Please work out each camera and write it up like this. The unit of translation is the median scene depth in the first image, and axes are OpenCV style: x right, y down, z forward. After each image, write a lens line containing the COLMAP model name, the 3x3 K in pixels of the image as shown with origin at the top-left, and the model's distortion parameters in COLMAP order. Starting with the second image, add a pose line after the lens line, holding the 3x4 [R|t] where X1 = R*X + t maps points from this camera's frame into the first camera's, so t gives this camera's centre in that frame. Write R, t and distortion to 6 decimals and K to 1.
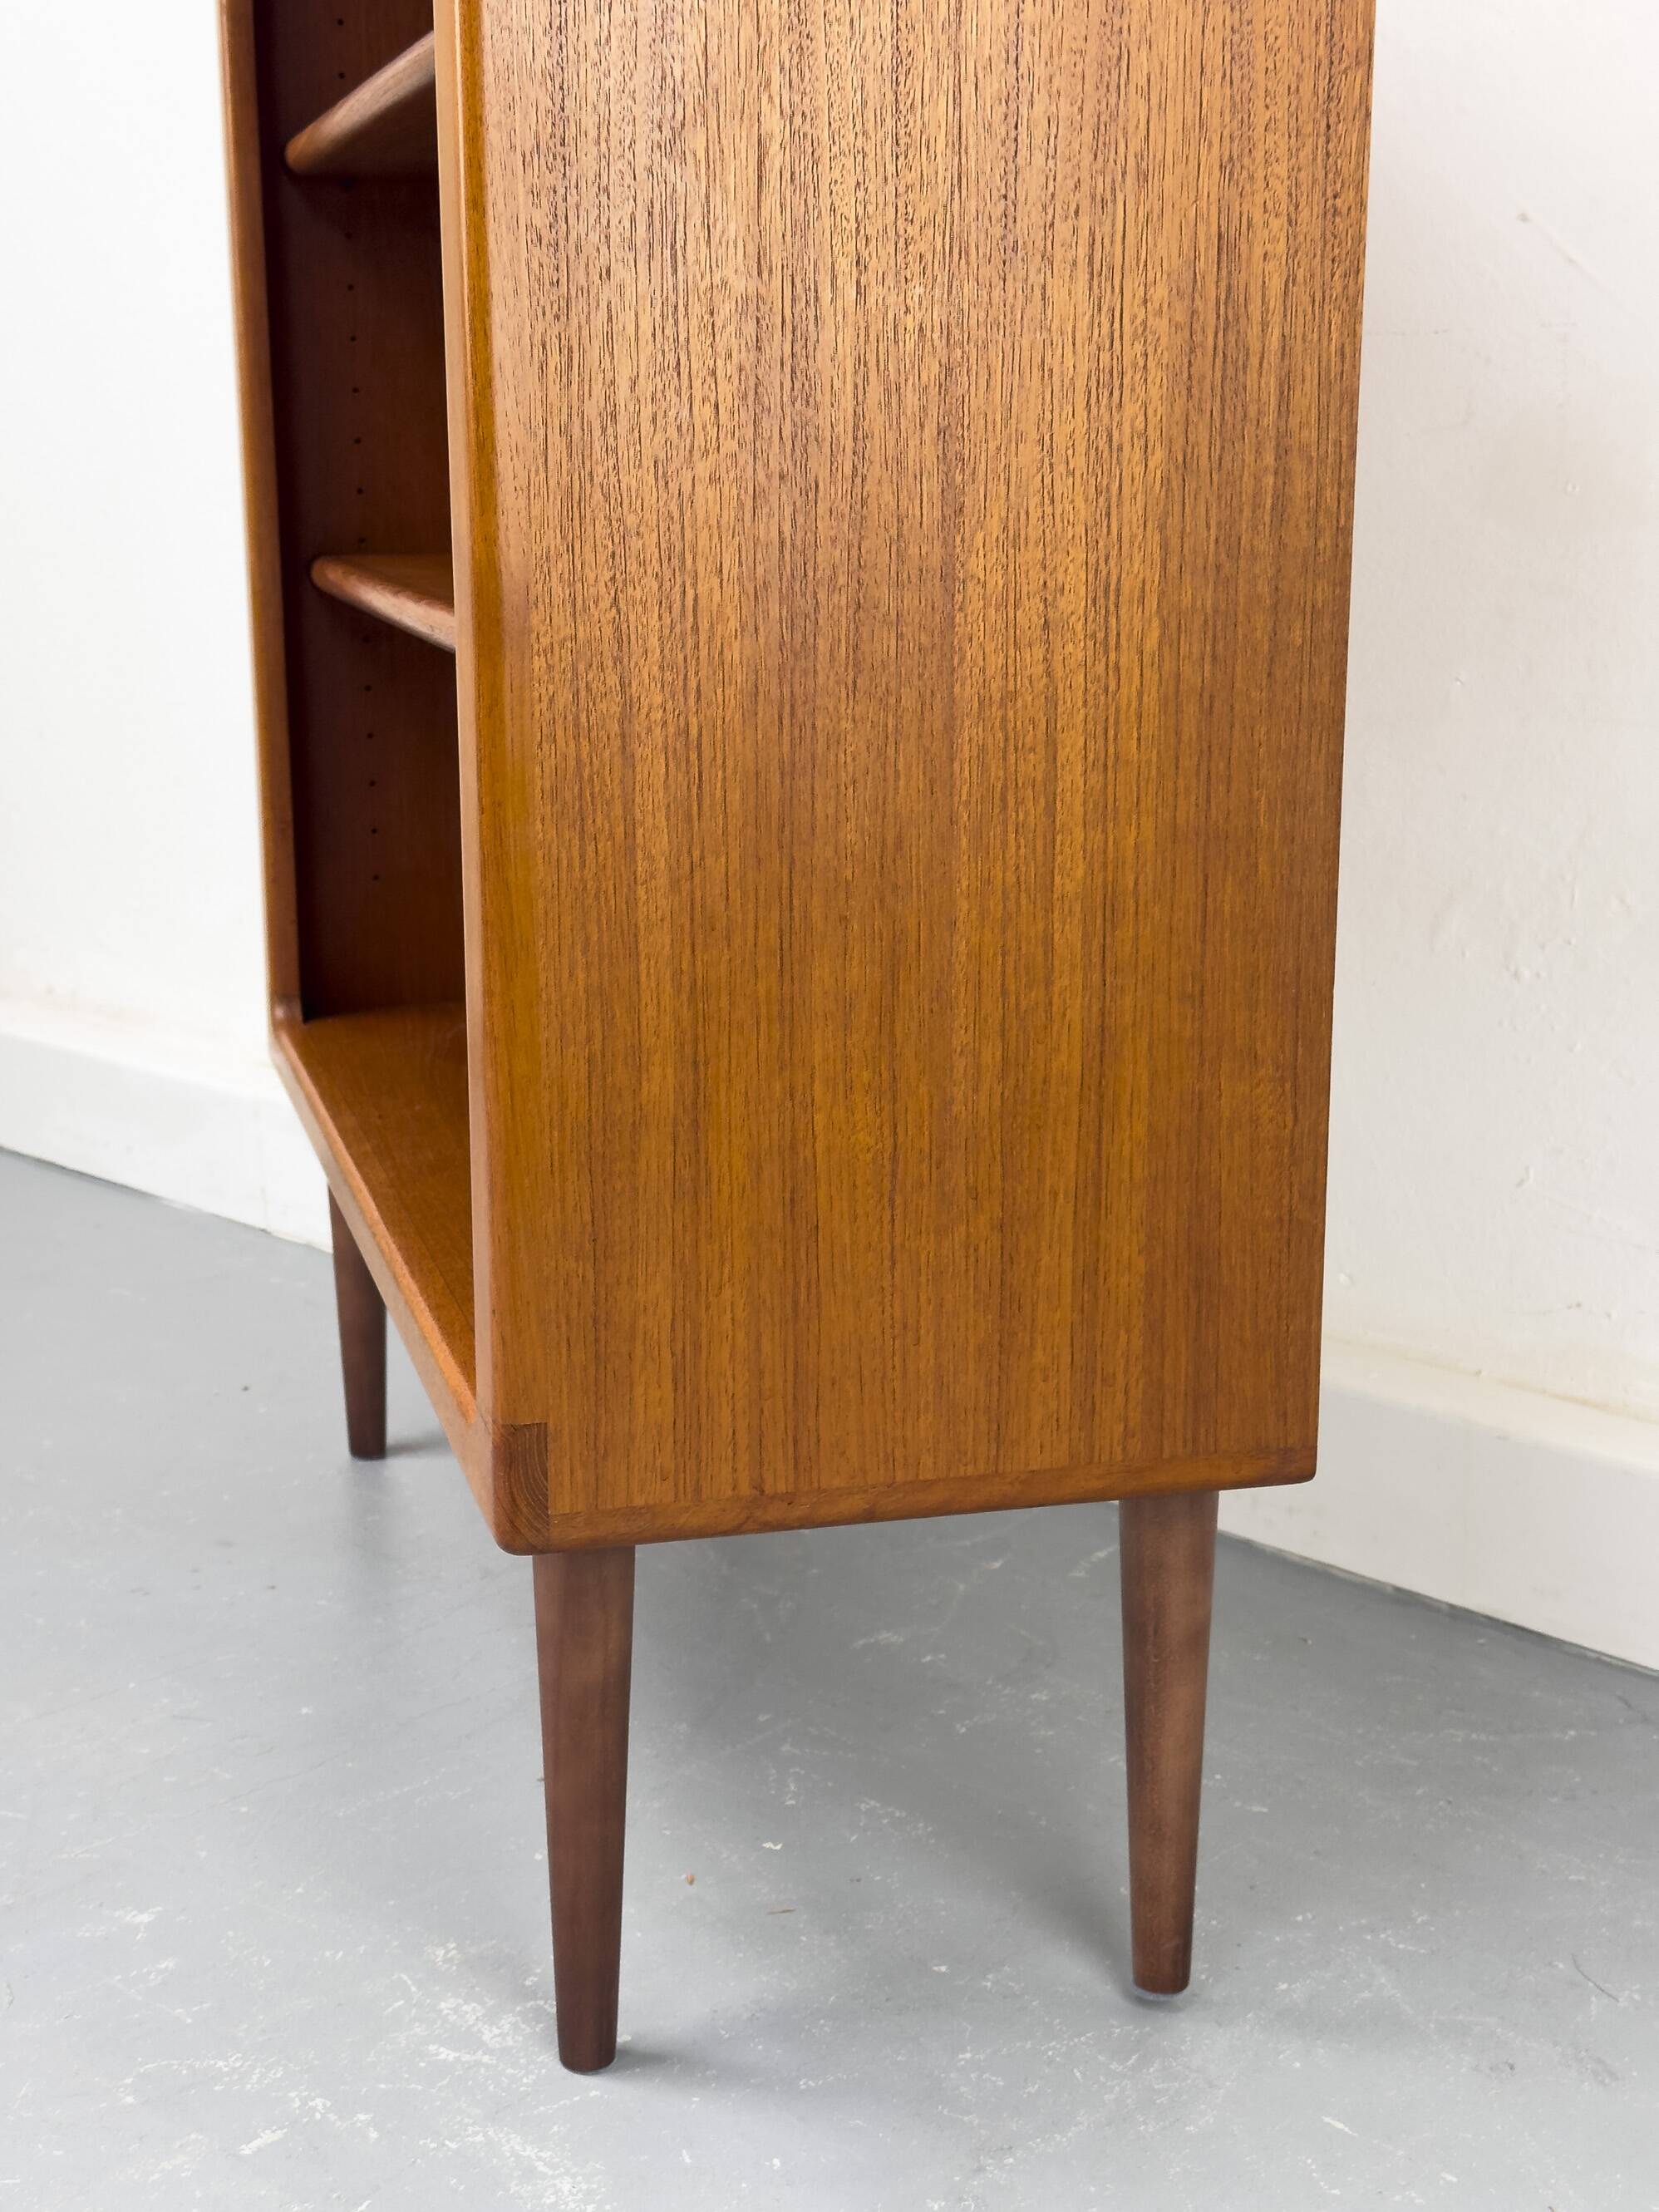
lens RADIAL K [[3121.1, 0, 829.5], [0, 3121.1, 1106.0], [0, 0, 1]] dist [0.208769, -0.374680]
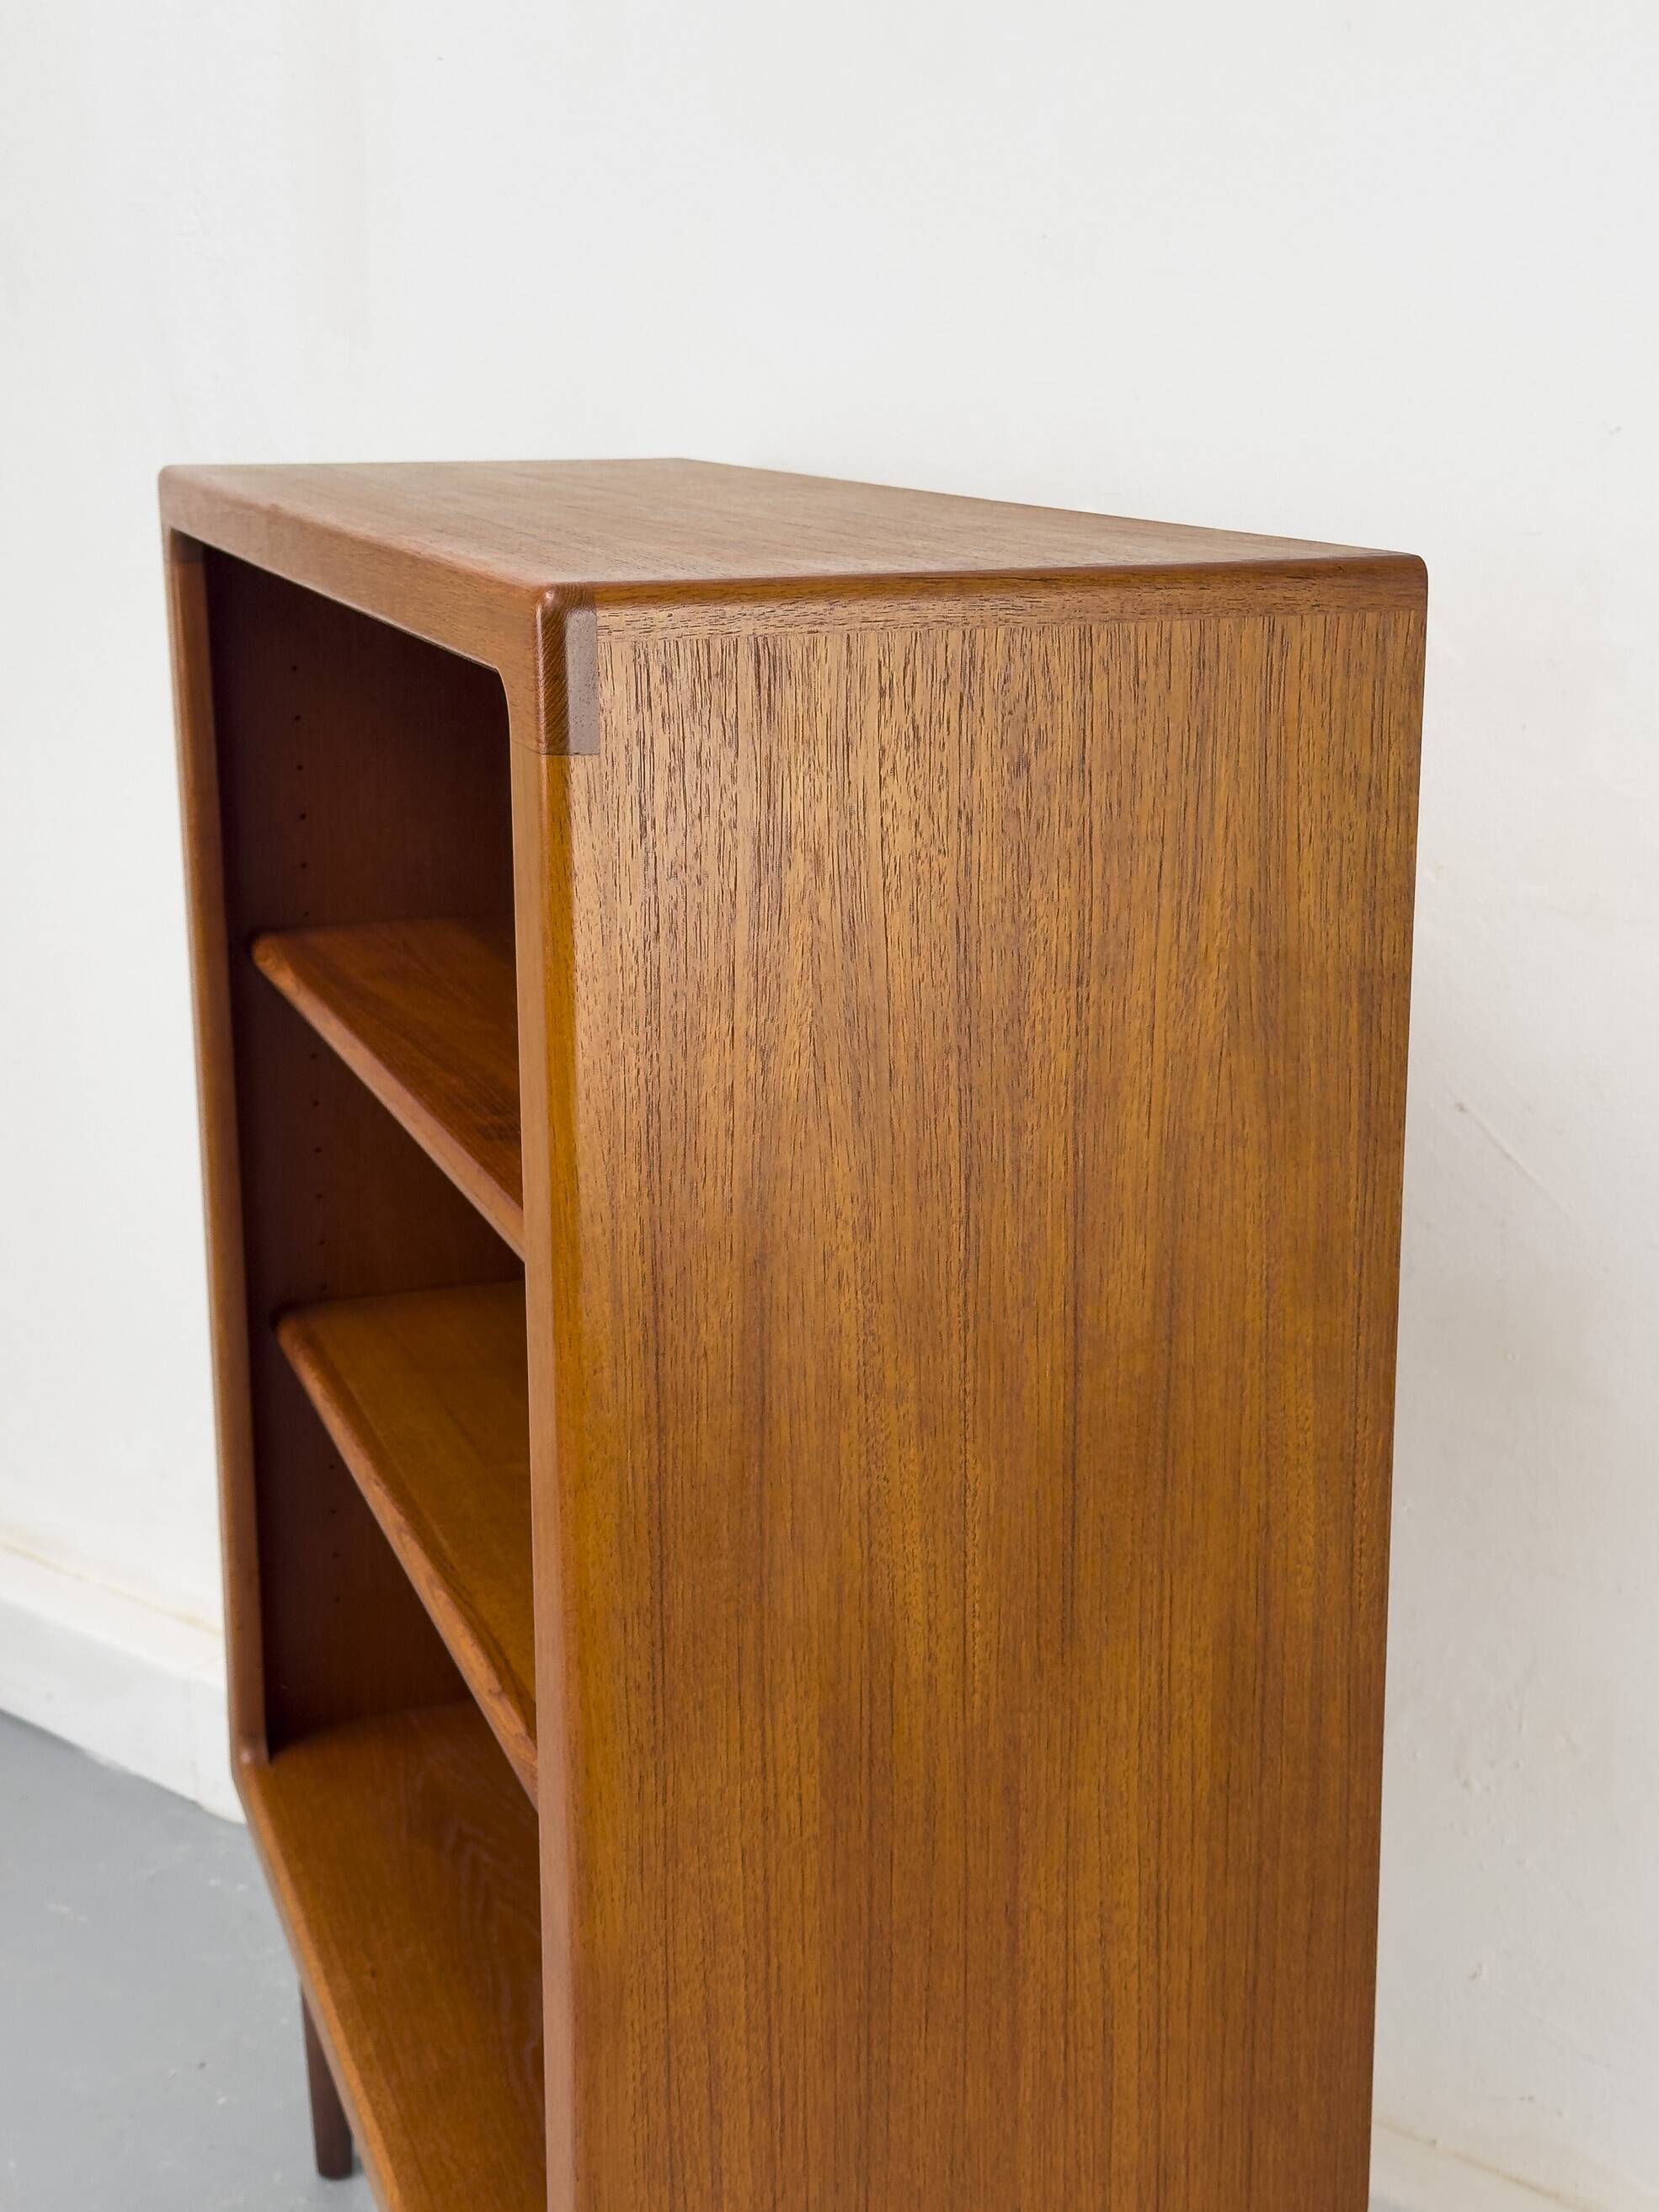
lens RADIAL K [[3165.4, 0, 829.5], [0, 3165.4, 1106.0], [0, 0, 1]] dist [0.221898, -0.515211]
pose [[0.997878, -0.017737, 0.062655, -0.085023], [0.016012, 0.999482, 0.027926, -0.462655], [-0.063118, -0.026864, 0.997644, -0.063689]]
